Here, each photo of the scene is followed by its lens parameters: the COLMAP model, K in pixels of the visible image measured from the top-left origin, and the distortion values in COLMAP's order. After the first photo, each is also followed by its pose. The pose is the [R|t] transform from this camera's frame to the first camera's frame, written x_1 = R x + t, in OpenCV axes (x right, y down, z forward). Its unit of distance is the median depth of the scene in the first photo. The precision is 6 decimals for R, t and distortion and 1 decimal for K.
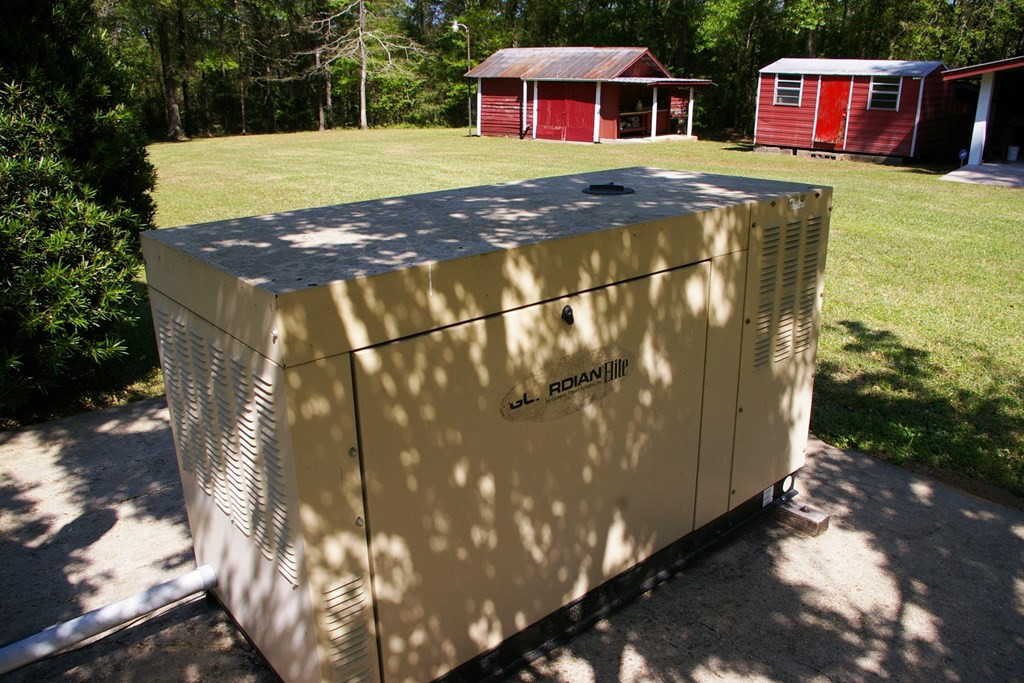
lens RADIAL K [[790.9, 0, 512.0], [0, 790.9, 341.5], [0, 0, 1]] dist [-0.110081, 0.061962]
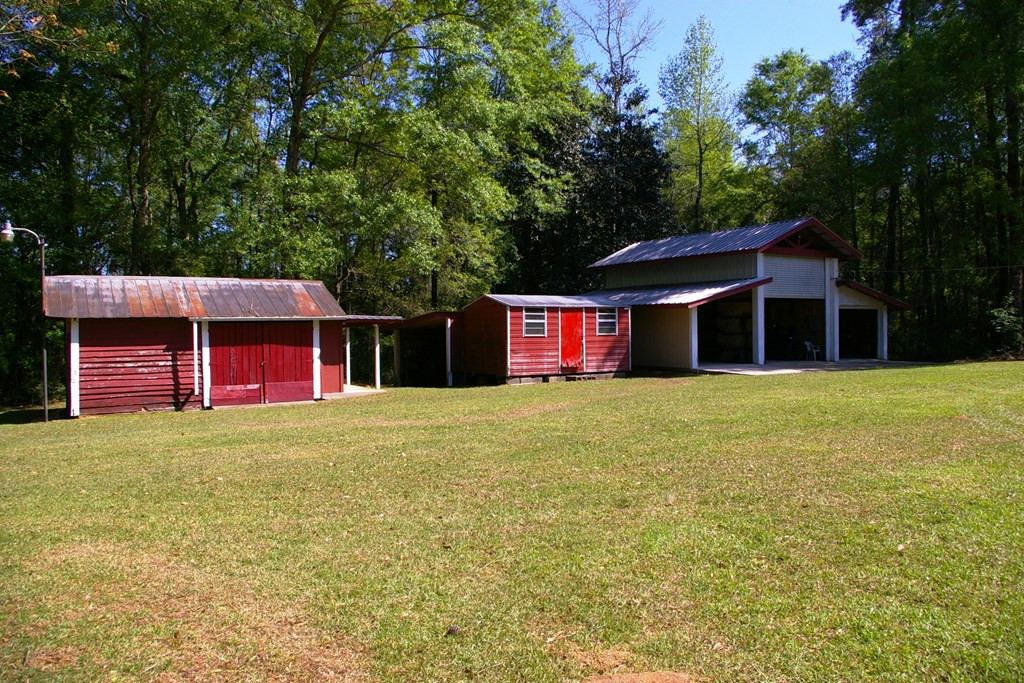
lens RADIAL K [[790.9, 0, 512.0], [0, 790.9, 341.5], [0, 0, 1]] dist [-0.110081, 0.061962]
pose [[0.280084, -0.021874, 0.959726, -0.645990], [0.325828, 0.942559, -0.073606, -0.224917], [-0.902989, 0.333322, 0.271123, 0.724616]]
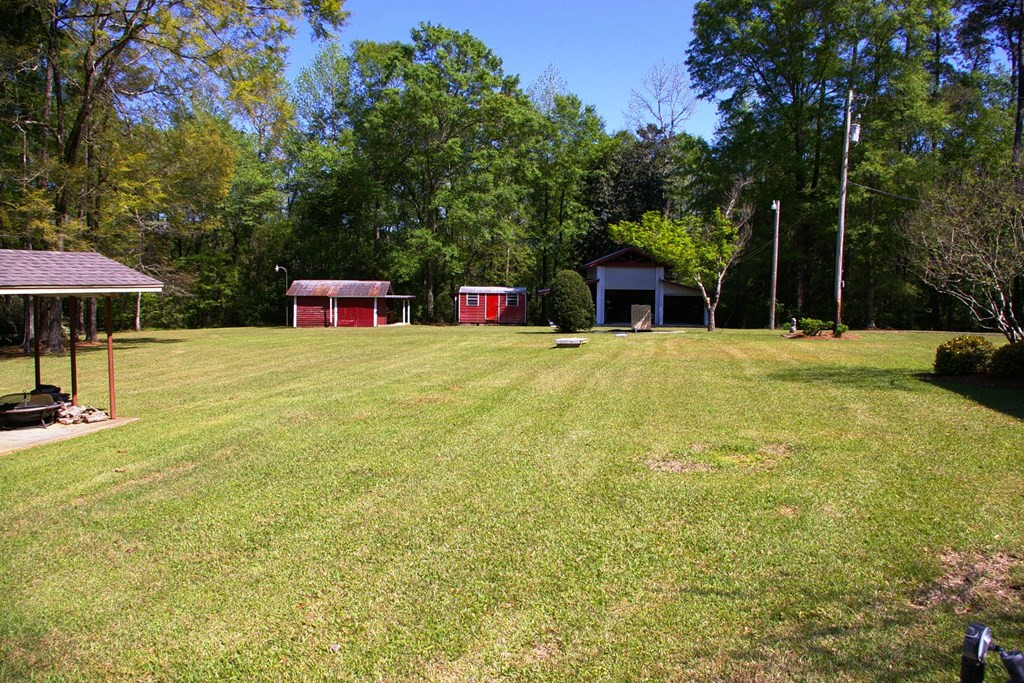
lens RADIAL K [[790.9, 0, 512.0], [0, 790.9, 341.5], [0, 0, 1]] dist [-0.110081, 0.061962]
pose [[0.729973, -0.039827, 0.682315, -1.188205], [0.217228, 0.960057, -0.176361, 0.248680], [-0.648037, 0.276957, 0.709467, -0.753419]]
